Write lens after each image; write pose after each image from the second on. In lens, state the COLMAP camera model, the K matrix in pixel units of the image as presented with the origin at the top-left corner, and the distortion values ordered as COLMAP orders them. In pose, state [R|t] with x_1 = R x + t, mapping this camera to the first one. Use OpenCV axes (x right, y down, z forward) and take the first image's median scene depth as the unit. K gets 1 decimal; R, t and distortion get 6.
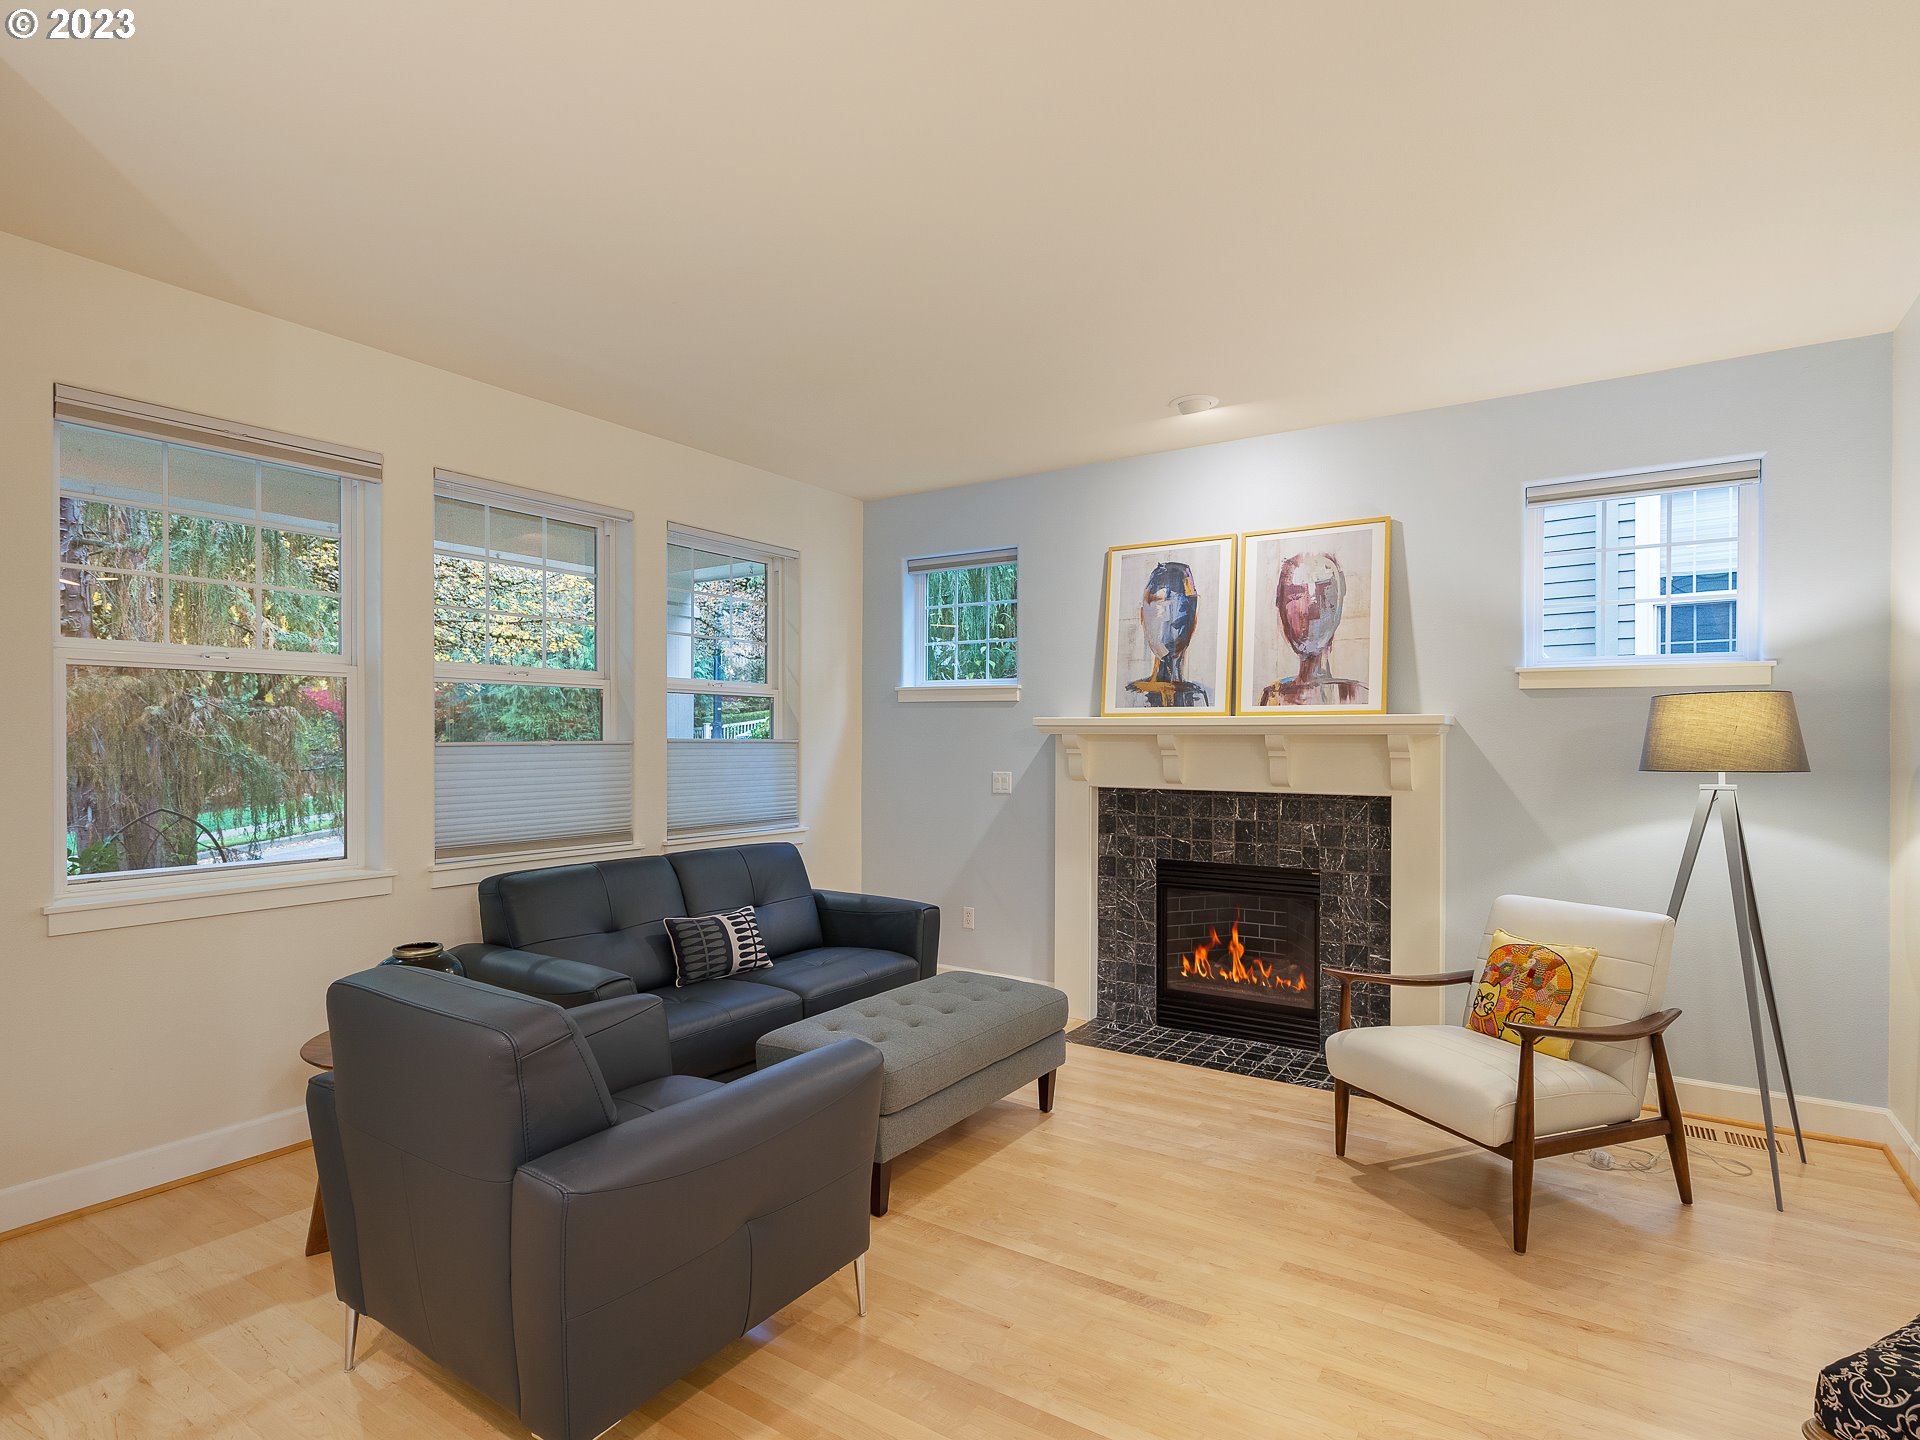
lens RADIAL K [[982.8, 0, 936.2], [0, 982.8, 729.1], [0, 0, 1]] dist [-0.000759, -0.000156]
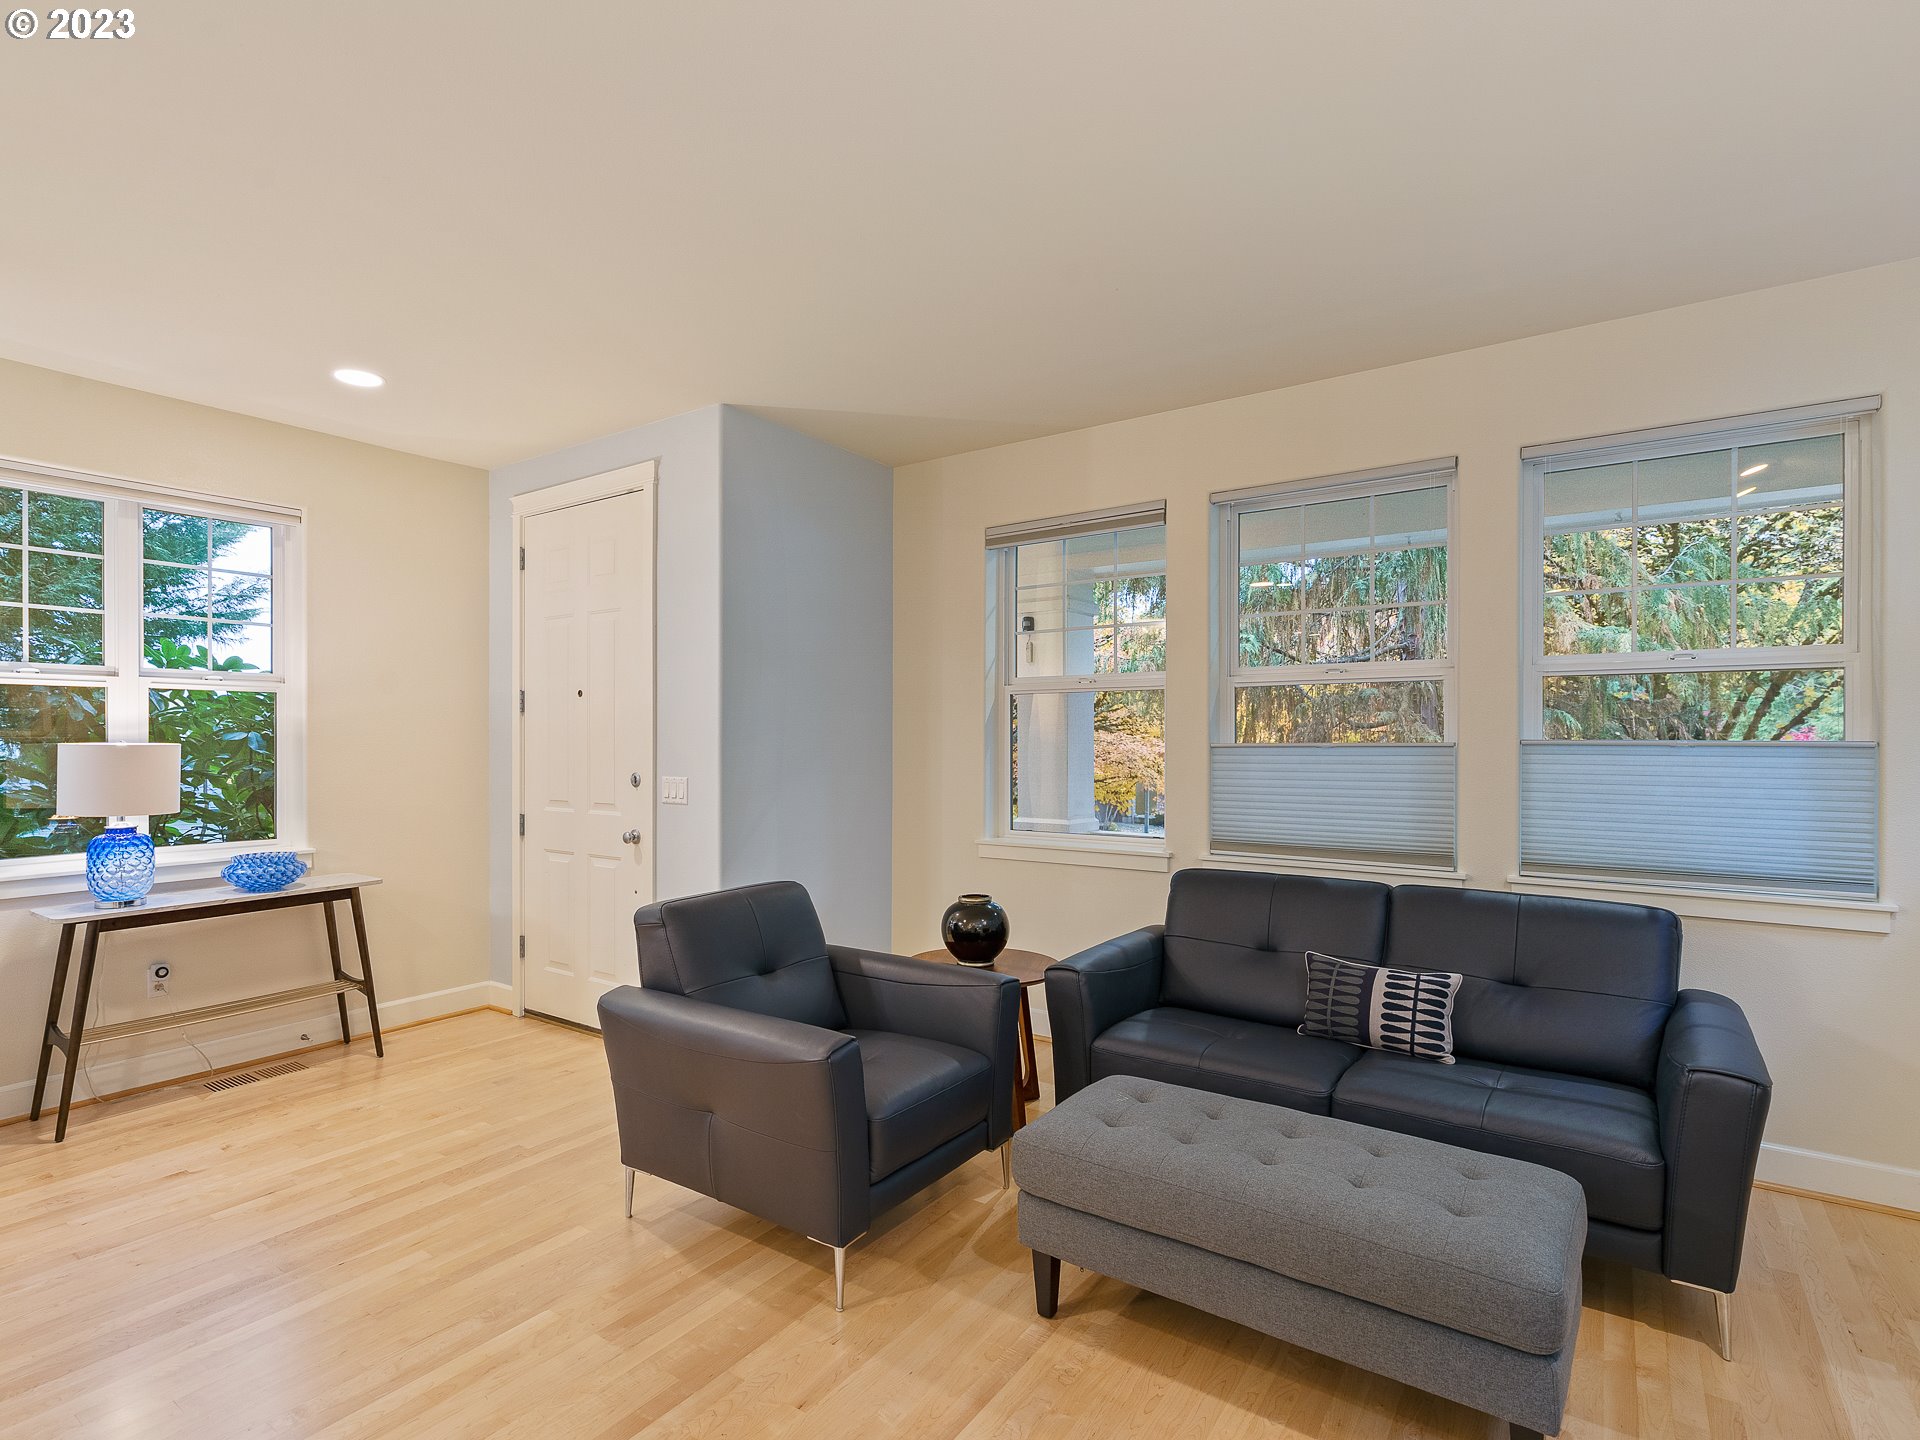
lens RADIAL K [[982.8, 0, 936.2], [0, 982.8, 729.1], [0, 0, 1]] dist [-0.000759, -0.000156]
pose [[-0.017071, -0.011067, -0.999793, 0.554013], [0.009591, 0.999891, -0.011232, 0.006797], [0.999808, -0.009781, -0.016963, 0.661765]]
